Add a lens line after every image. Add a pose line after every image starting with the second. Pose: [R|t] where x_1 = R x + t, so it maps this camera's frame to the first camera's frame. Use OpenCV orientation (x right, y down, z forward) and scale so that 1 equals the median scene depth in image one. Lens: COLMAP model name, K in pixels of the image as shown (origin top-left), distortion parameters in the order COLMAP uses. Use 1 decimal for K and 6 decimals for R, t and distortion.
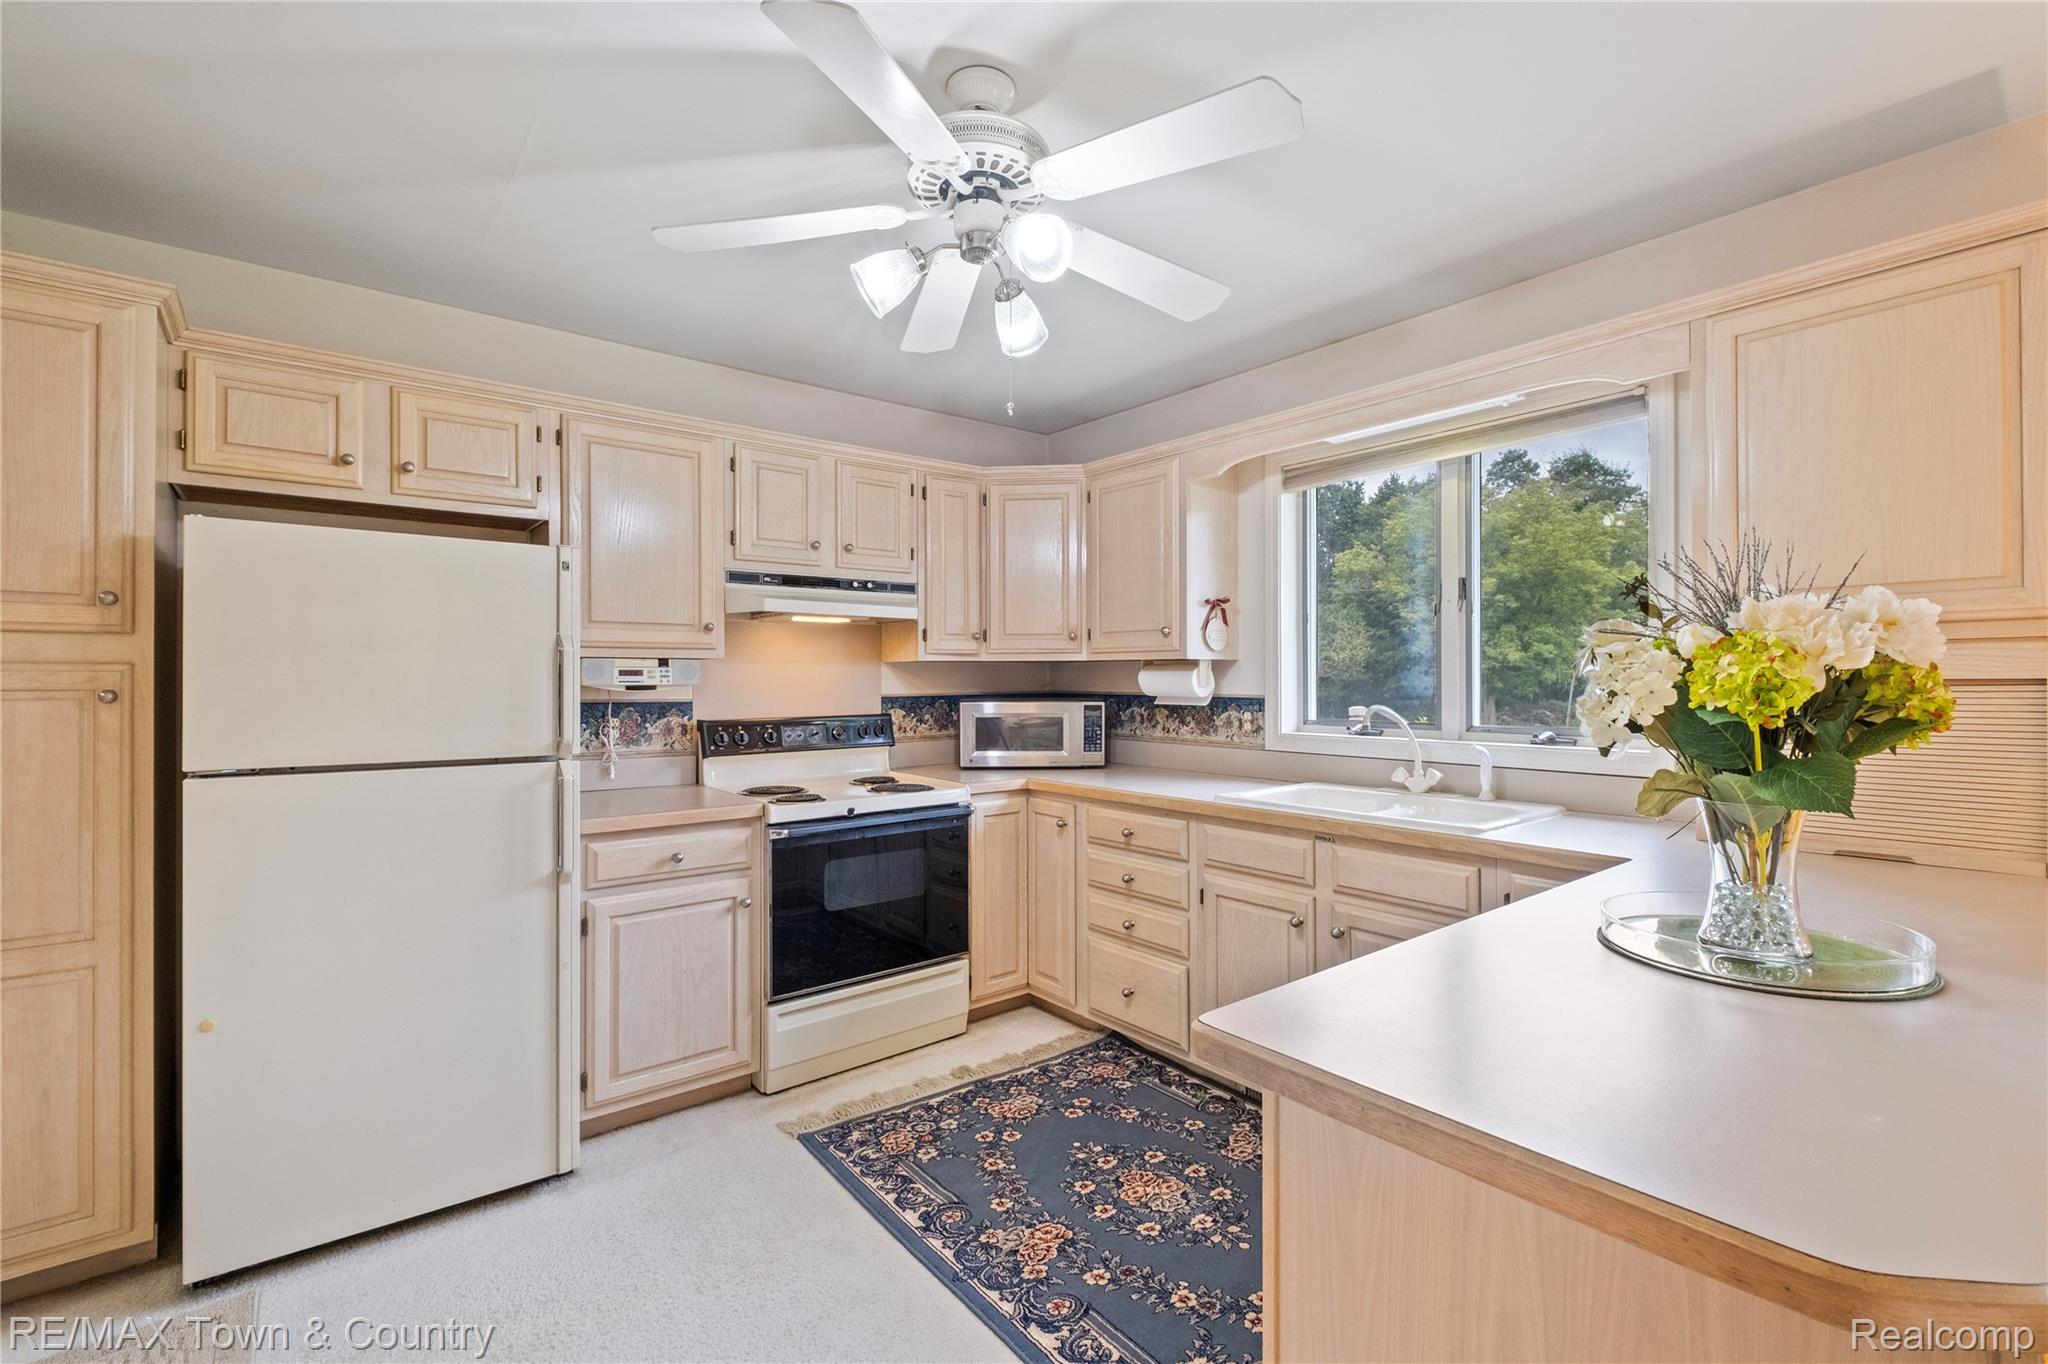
lens RADIAL K [[910.4, 0, 1011.2], [0, 910.4, 676.0], [0, 0, 1]] dist [0.004182, -0.004434]
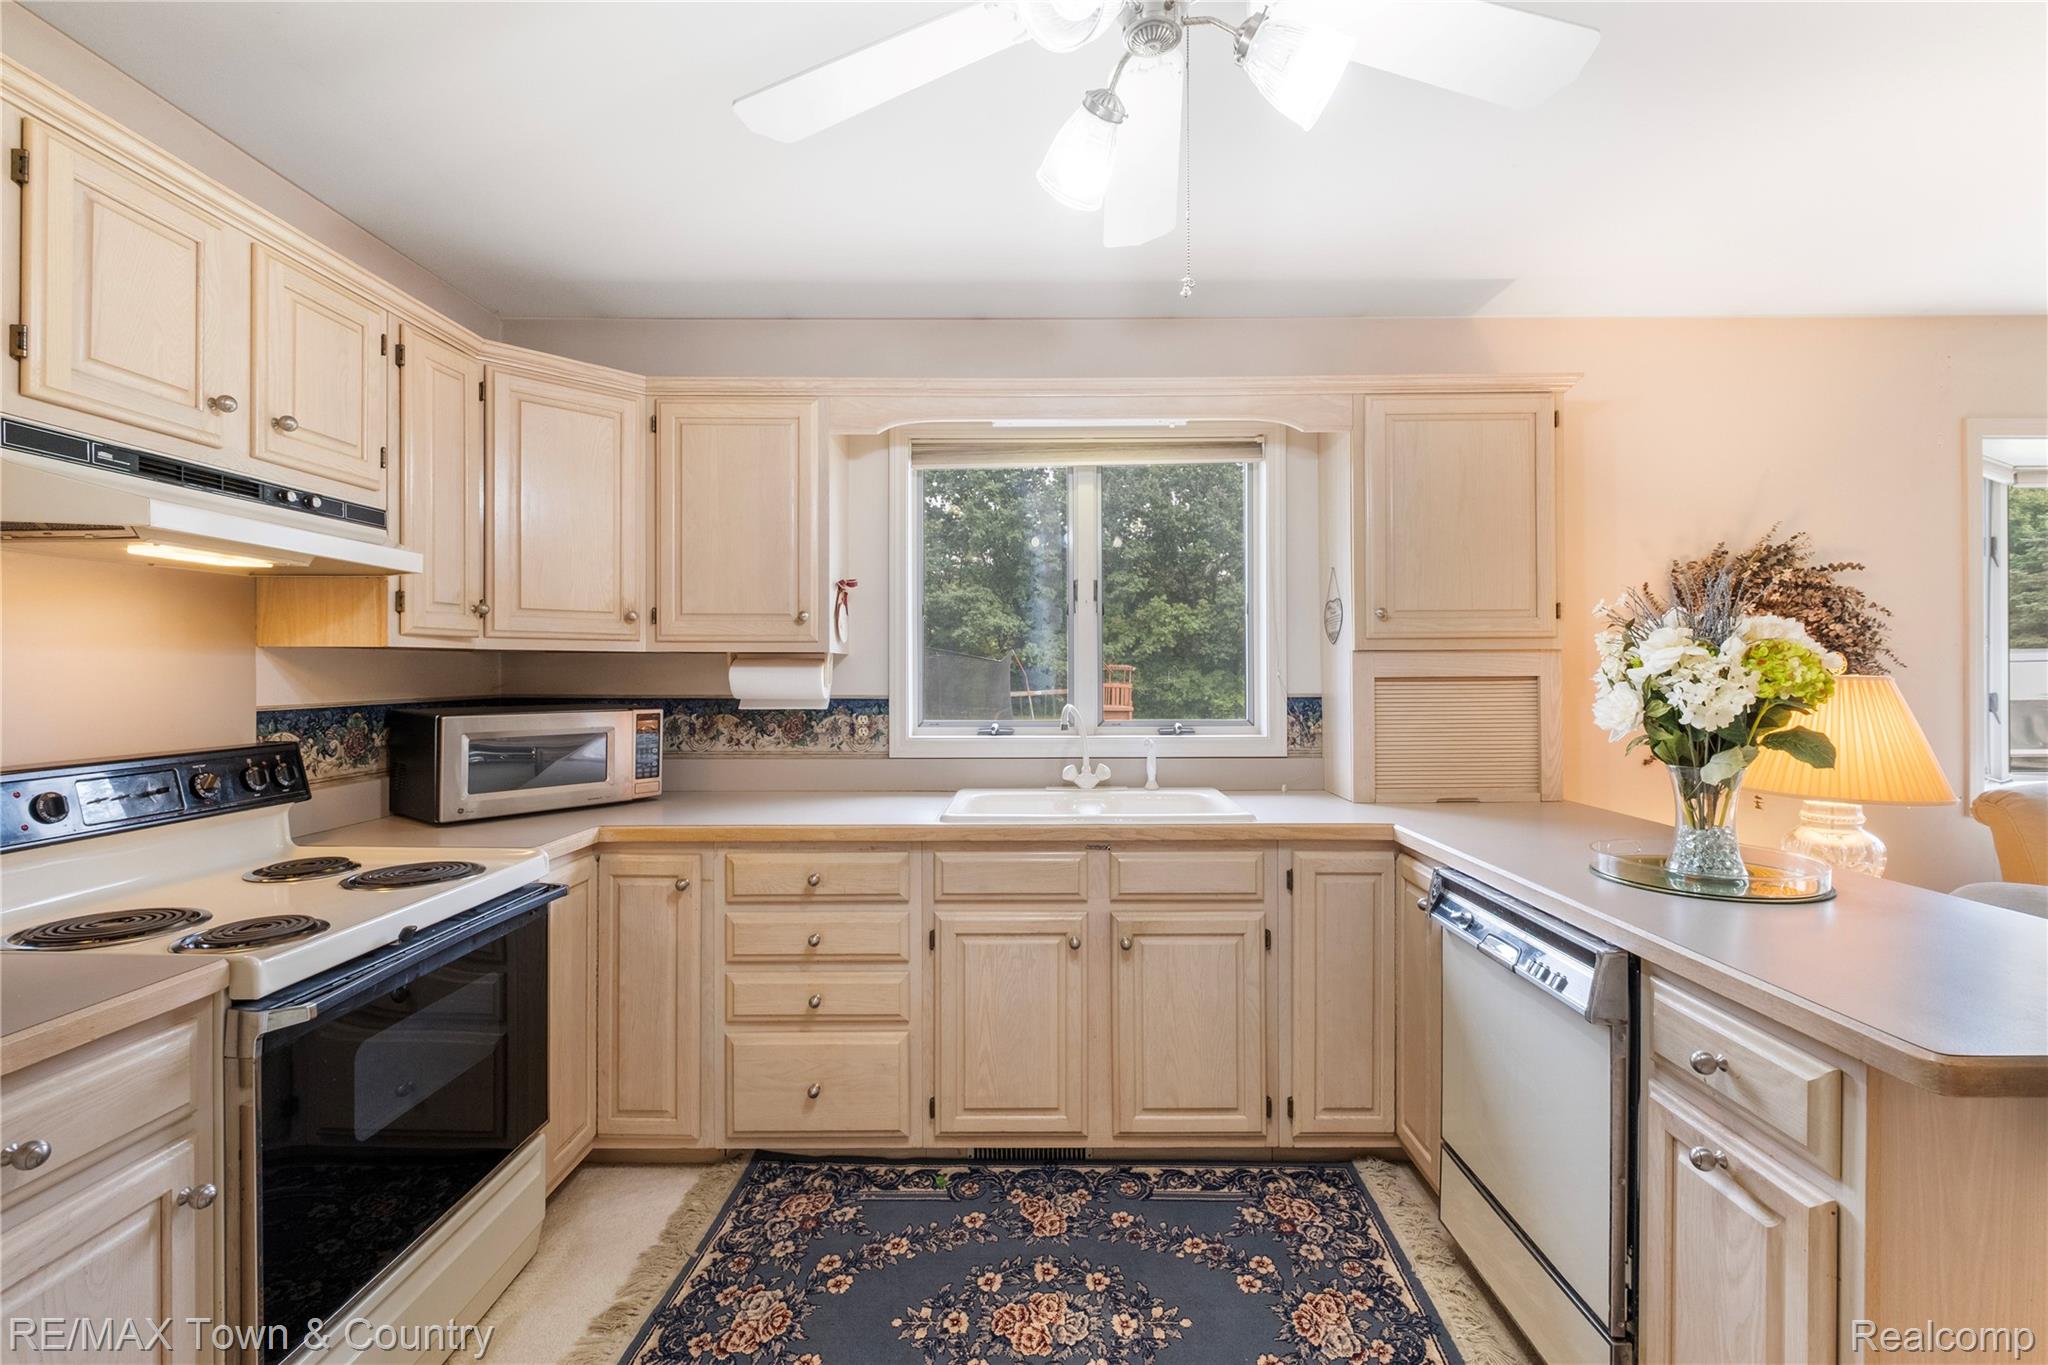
lens RADIAL K [[910.4, 0, 1028.0], [0, 910.4, 669.9], [0, 0, 1]] dist [0.004182, -0.004434]
pose [[0.616099, 0.003654, 0.787660, -0.331081], [-0.001811, 0.999993, -0.003222, -0.000907], [-0.787667, 0.000558, 0.616102, 0.359938]]
